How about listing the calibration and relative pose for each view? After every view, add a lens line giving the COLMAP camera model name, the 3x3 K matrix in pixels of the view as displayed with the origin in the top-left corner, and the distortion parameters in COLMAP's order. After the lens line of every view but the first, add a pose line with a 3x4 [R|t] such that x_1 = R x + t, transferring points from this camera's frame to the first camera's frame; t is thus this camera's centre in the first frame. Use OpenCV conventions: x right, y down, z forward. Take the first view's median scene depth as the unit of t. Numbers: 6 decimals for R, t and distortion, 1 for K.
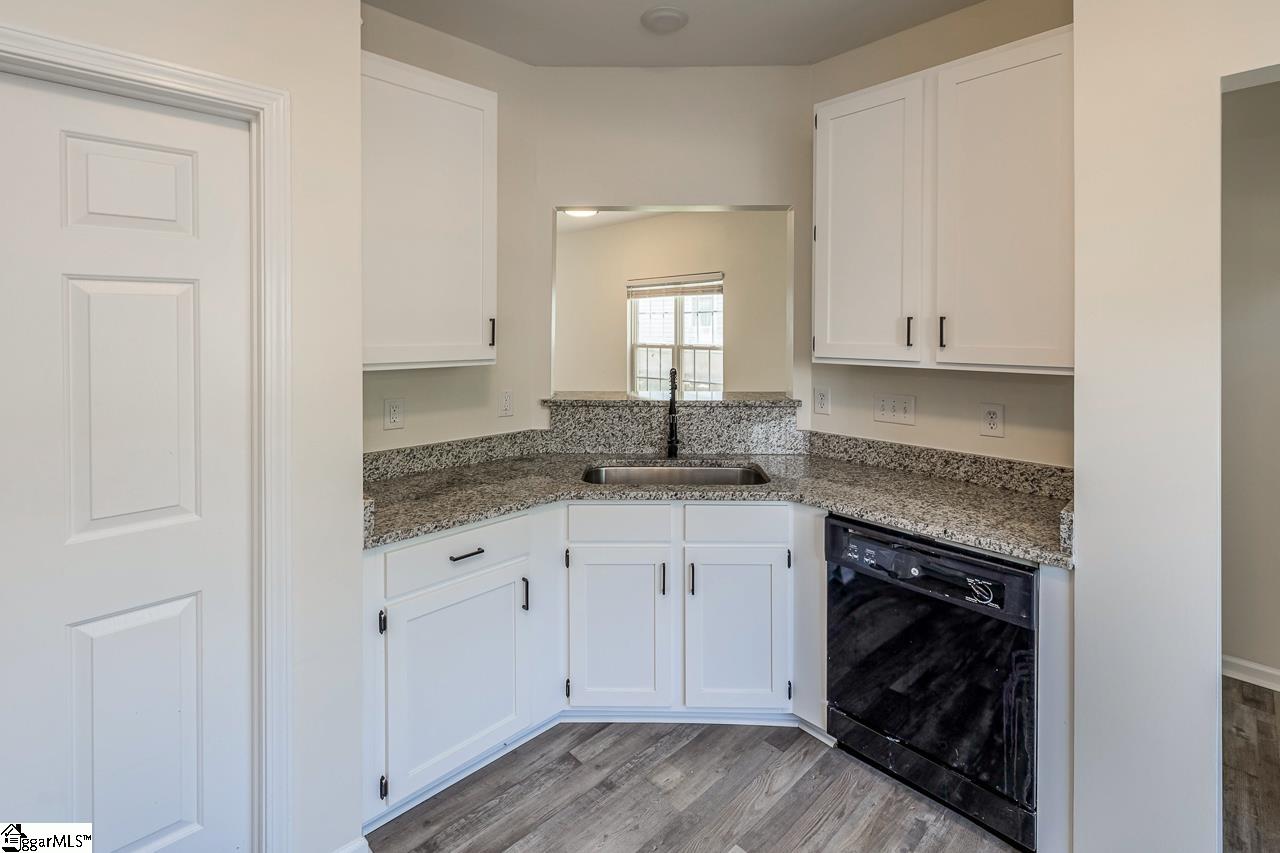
lens RADIAL K [[571.0, 0, 652.1], [0, 571.0, 328.7], [0, 0, 1]] dist [-0.003293, -0.003057]
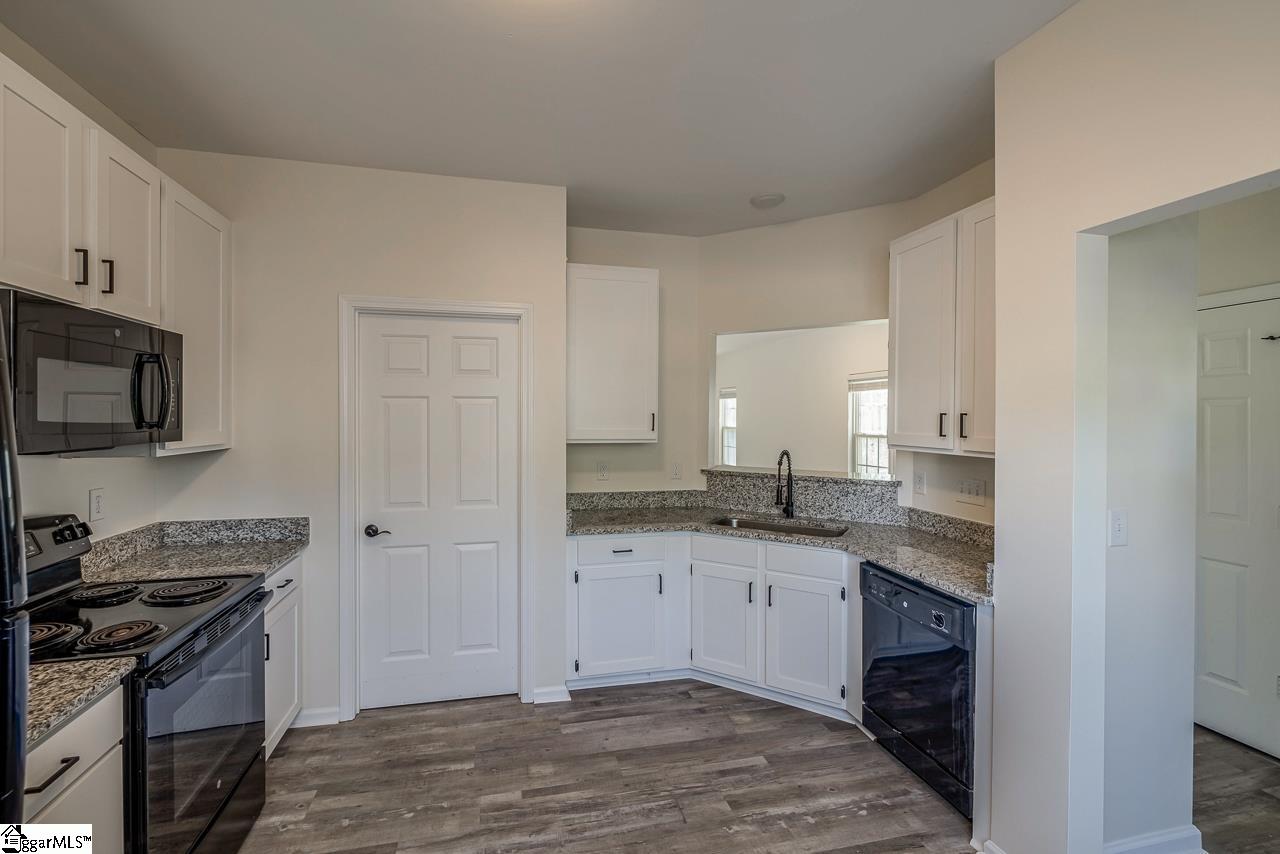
lens RADIAL K [[571.0, 0, 647.2], [0, 571.0, 420.9], [0, 0, 1]] dist [-0.003293, -0.003057]
pose [[0.866515, 0.007717, -0.499091, 0.513078], [-0.004664, 0.999962, 0.007365, -0.009551], [0.499129, -0.004054, 0.866518, -0.394395]]
